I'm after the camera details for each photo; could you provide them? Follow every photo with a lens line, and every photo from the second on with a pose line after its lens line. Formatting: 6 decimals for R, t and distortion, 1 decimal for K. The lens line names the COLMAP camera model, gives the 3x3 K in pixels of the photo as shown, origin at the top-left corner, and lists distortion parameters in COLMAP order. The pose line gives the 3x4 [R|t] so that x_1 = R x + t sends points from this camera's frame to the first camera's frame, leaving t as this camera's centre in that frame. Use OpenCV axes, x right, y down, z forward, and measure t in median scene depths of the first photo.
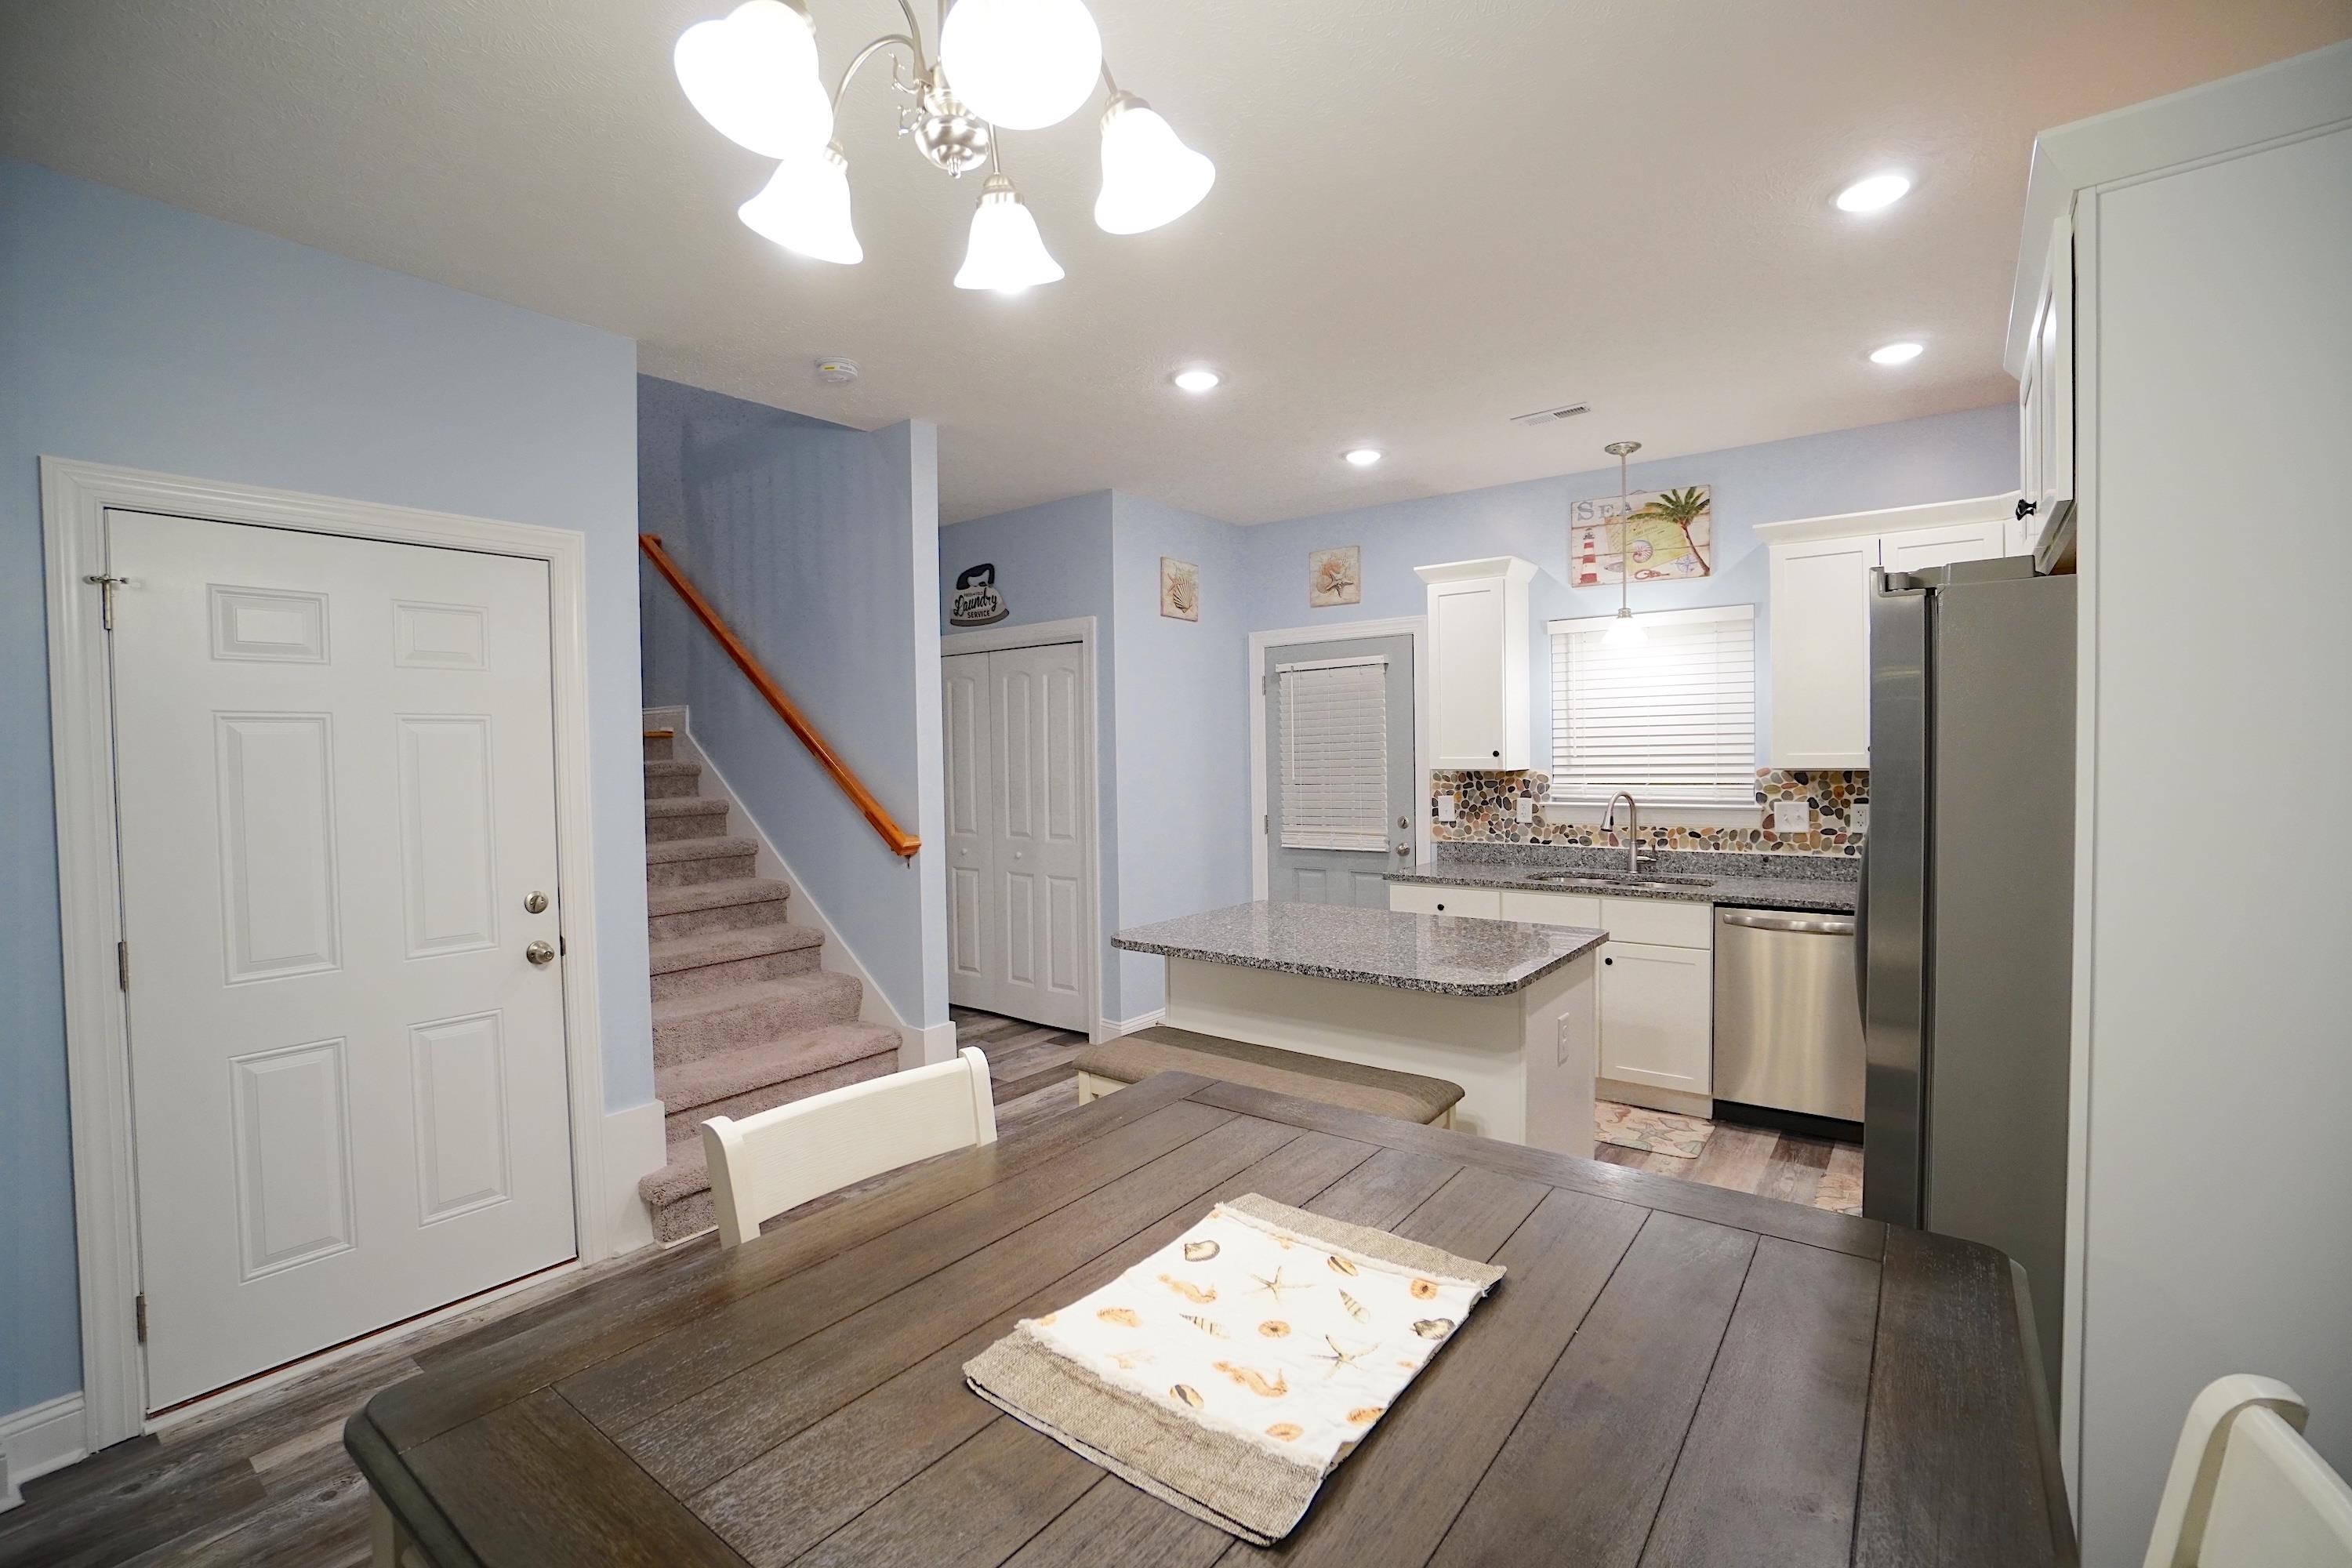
lens RADIAL K [[1046.6, 0, 1182.8], [0, 1046.6, 787.2], [0, 0, 1]] dist [-0.054568, 0.018788]
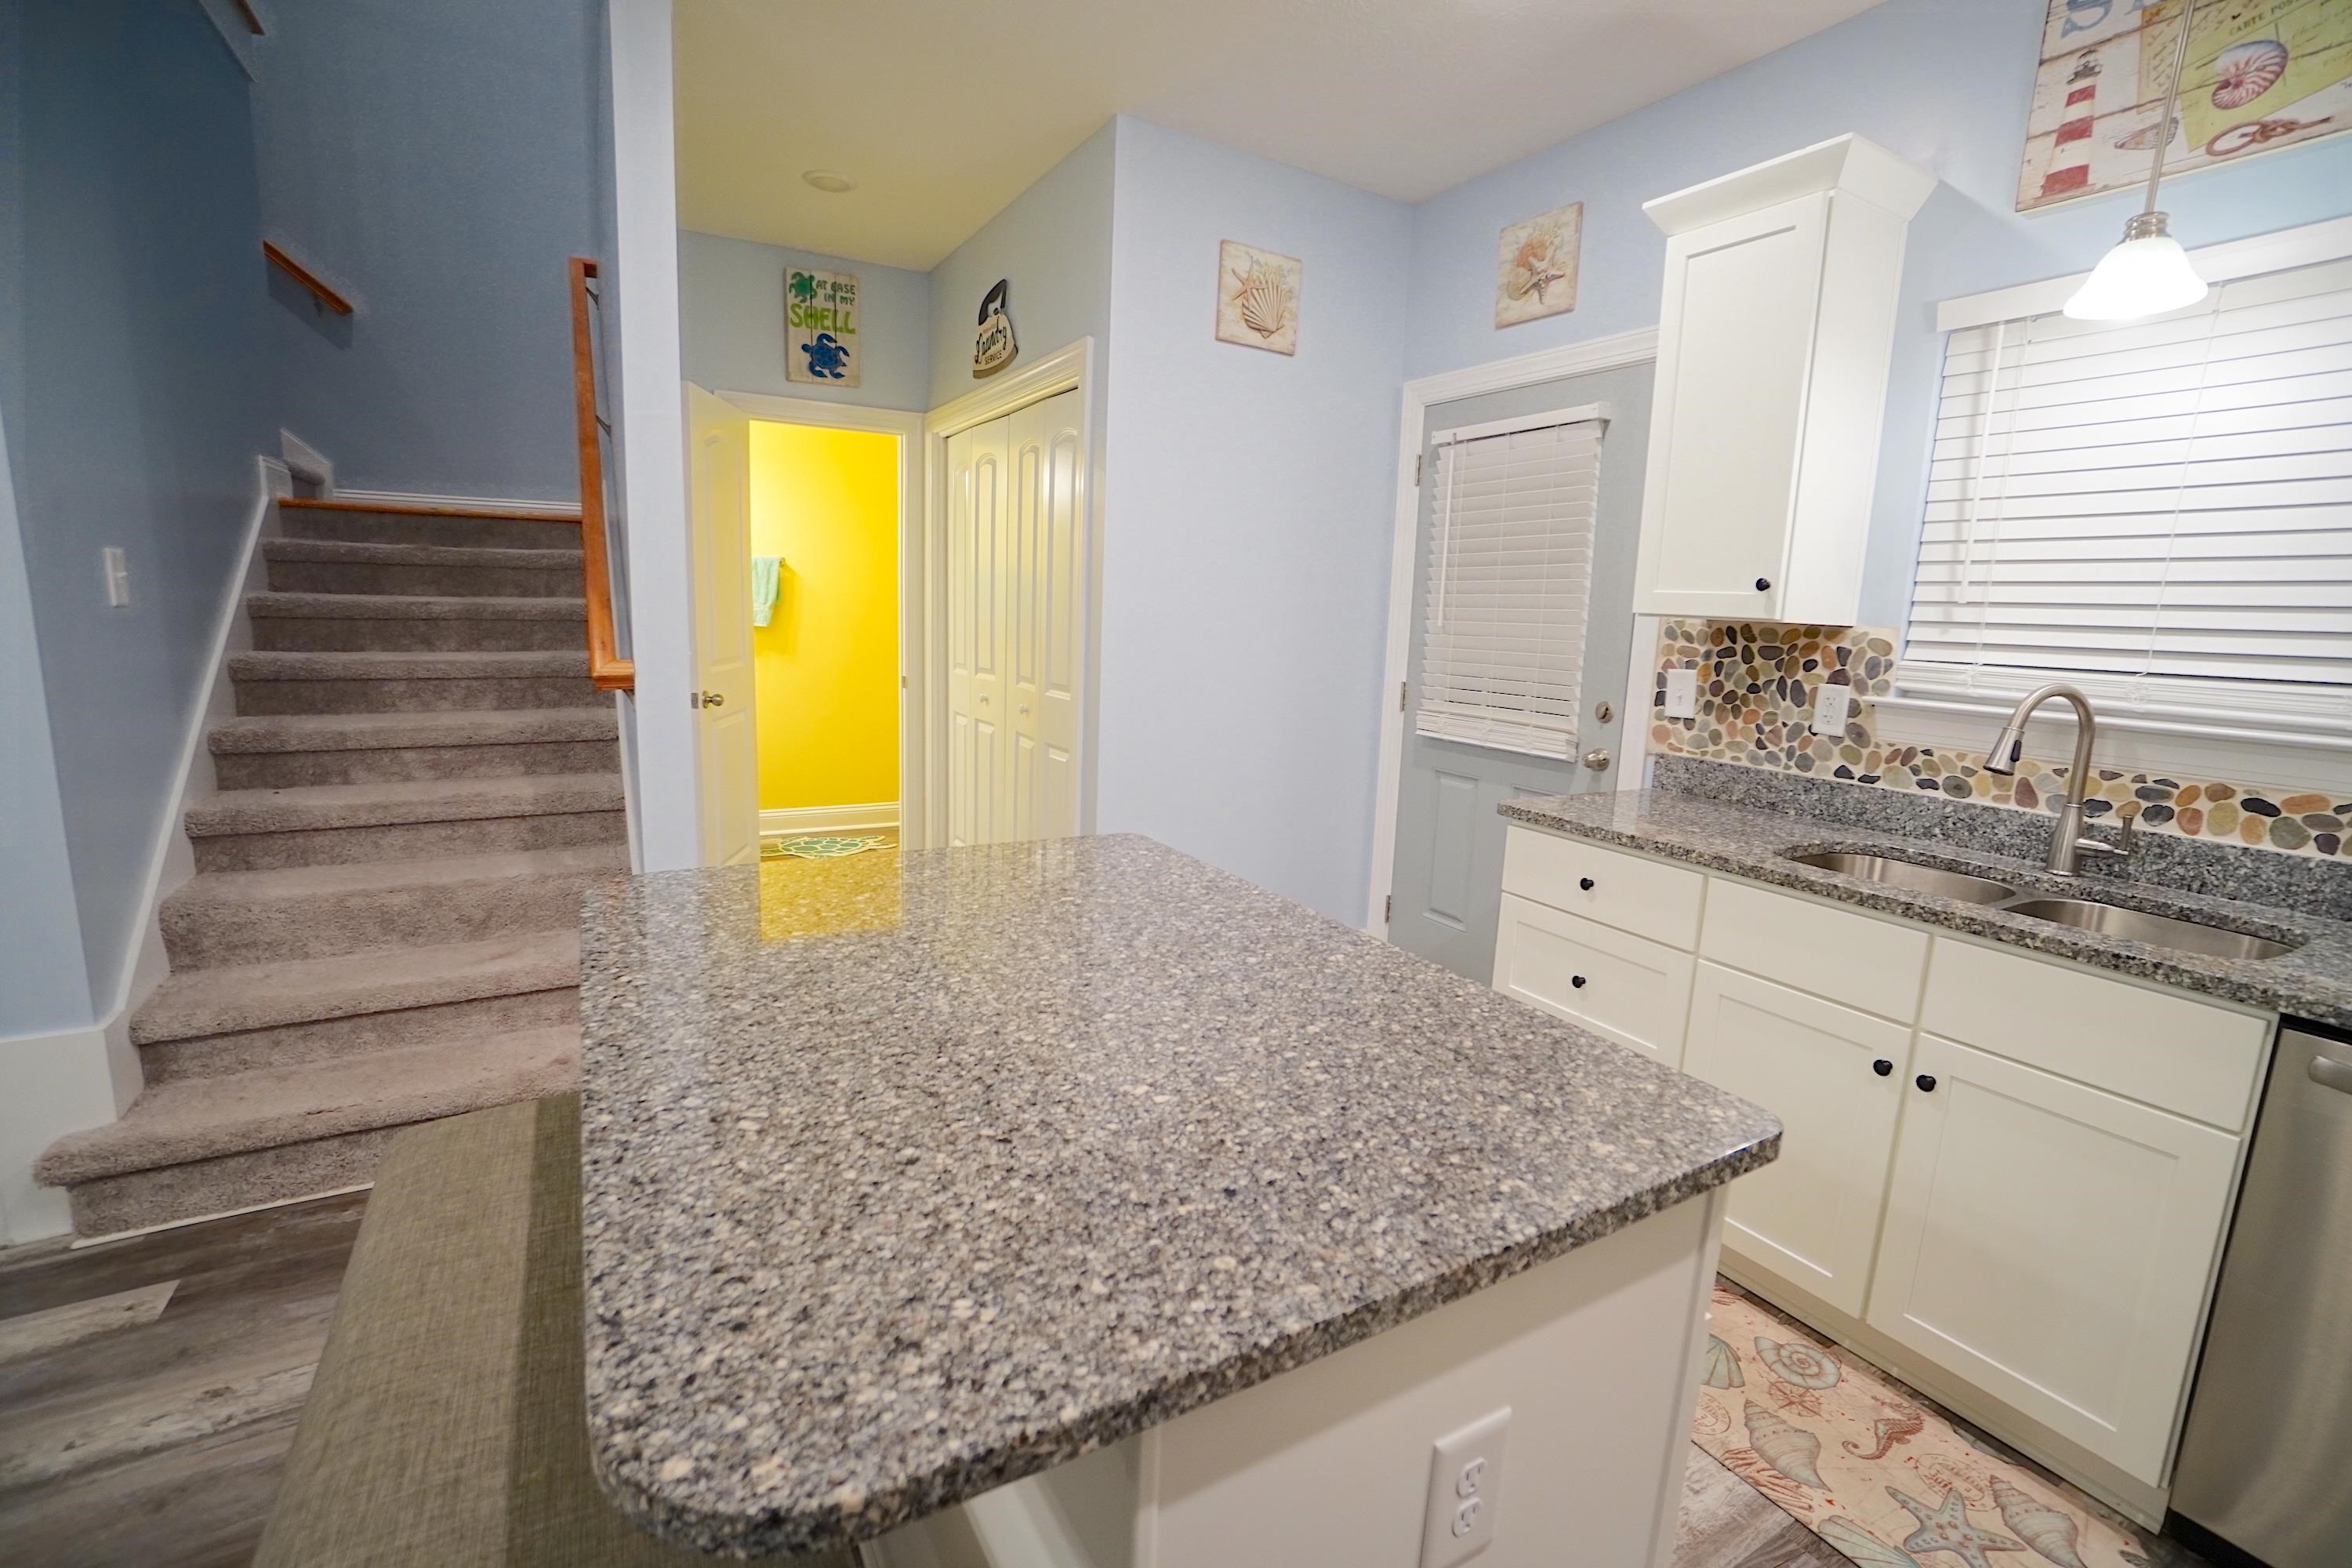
lens RADIAL K [[1046.6, 0, 1163.2], [0, 1046.6, 786.0], [0, 0, 1]] dist [-0.054568, 0.018788]
pose [[0.924006, 0.115543, -0.364504, 0.218756], [-0.065826, 0.987088, 0.146026, 0.007722], [0.376670, -0.110935, 0.919681, 0.432737]]
